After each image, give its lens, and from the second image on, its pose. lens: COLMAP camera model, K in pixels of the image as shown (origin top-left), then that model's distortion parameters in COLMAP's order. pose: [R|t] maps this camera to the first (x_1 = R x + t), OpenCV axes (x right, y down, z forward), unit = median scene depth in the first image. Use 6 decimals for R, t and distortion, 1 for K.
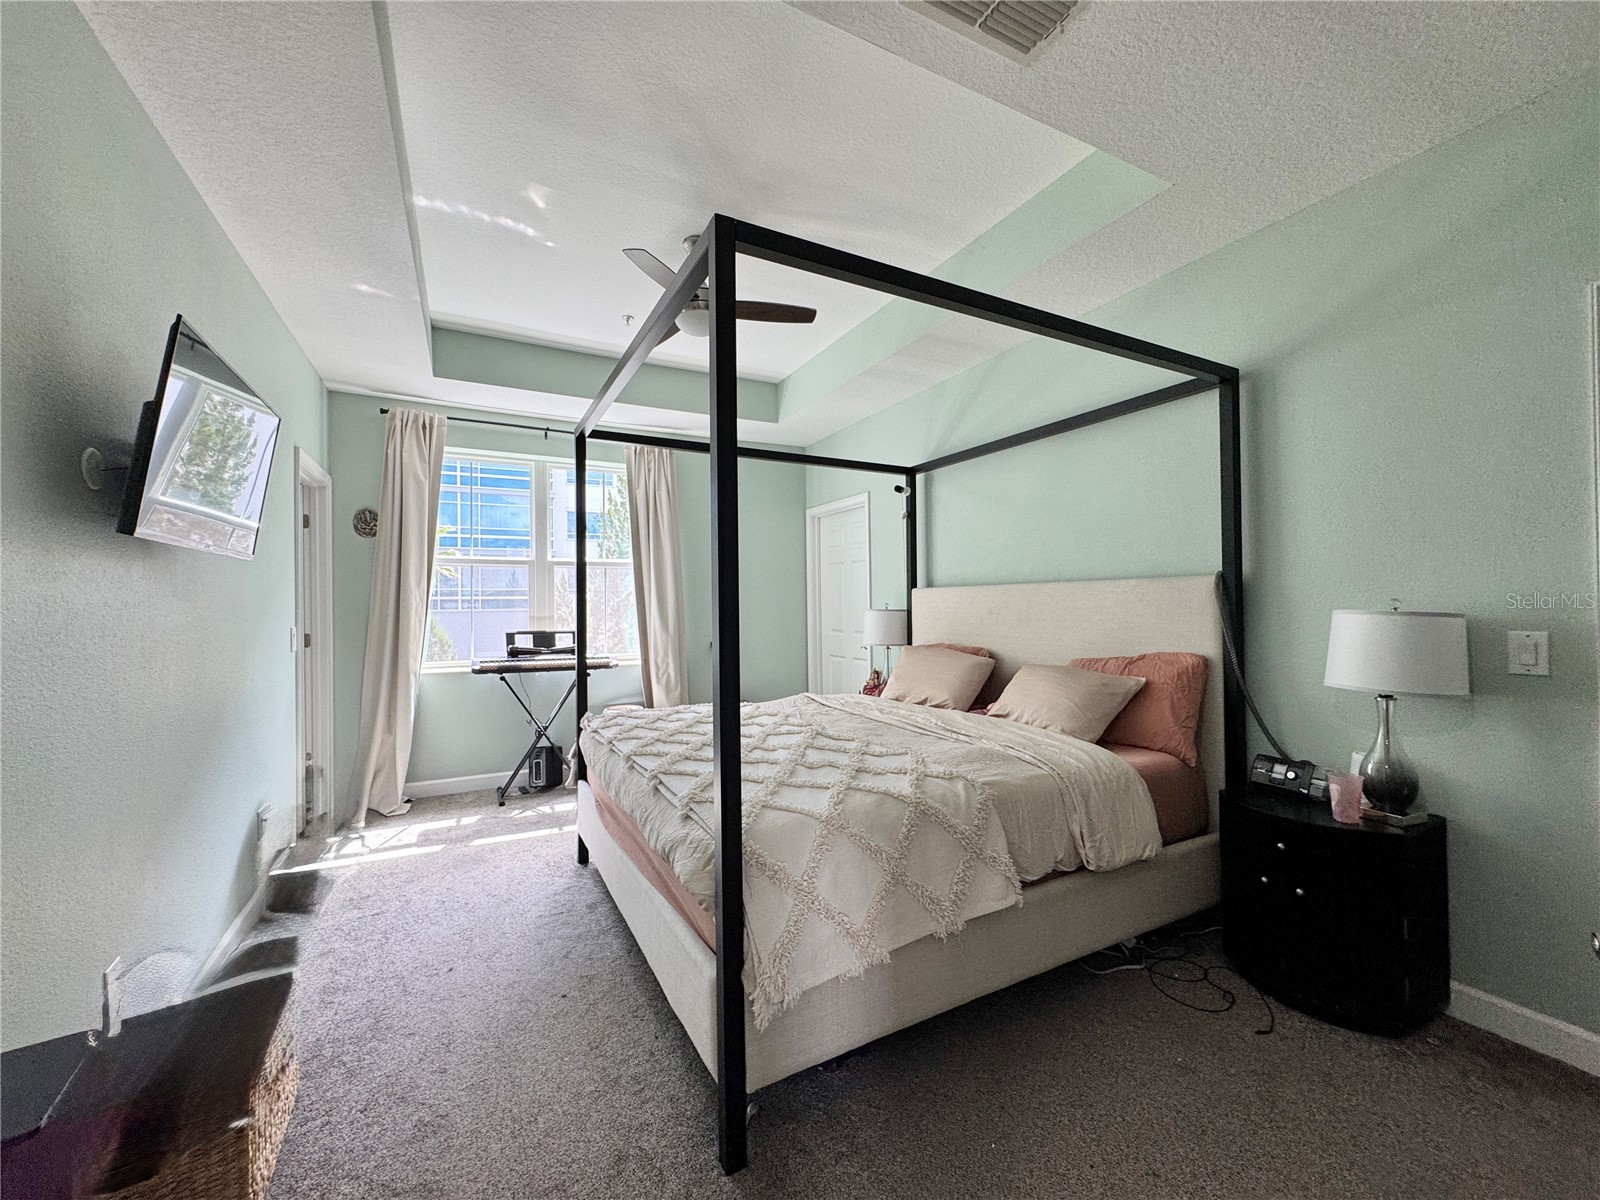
lens RADIAL K [[635.8, 0, 799.0], [0, 635.8, 599.1], [0, 0, 1]] dist [-0.001927, 0.000240]
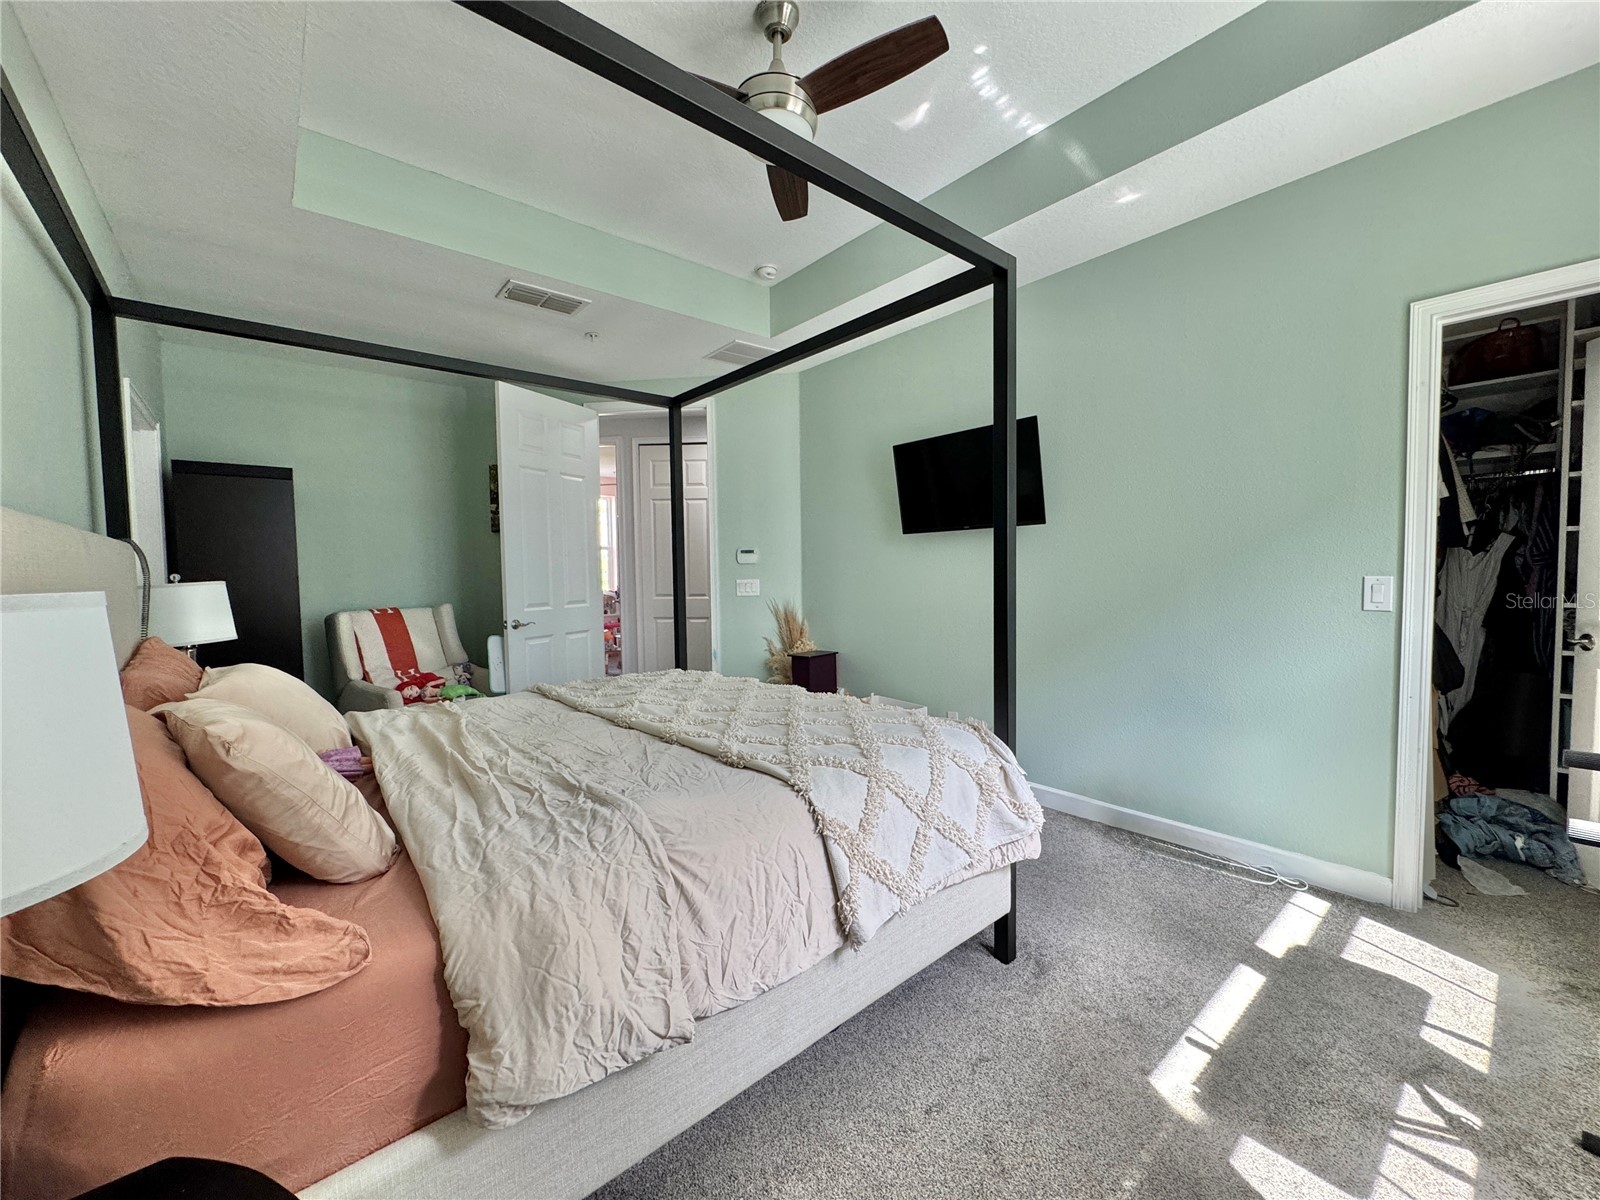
lens RADIAL K [[635.8, 0, 799.0], [0, 635.8, 599.1], [0, 0, 1]] dist [-0.001927, 0.000240]
pose [[-0.974800, 0.036451, -0.220083, -0.010105], [0.026987, 0.998583, 0.045858, 0.019383], [0.221443, 0.038763, -0.974403, 1.439827]]
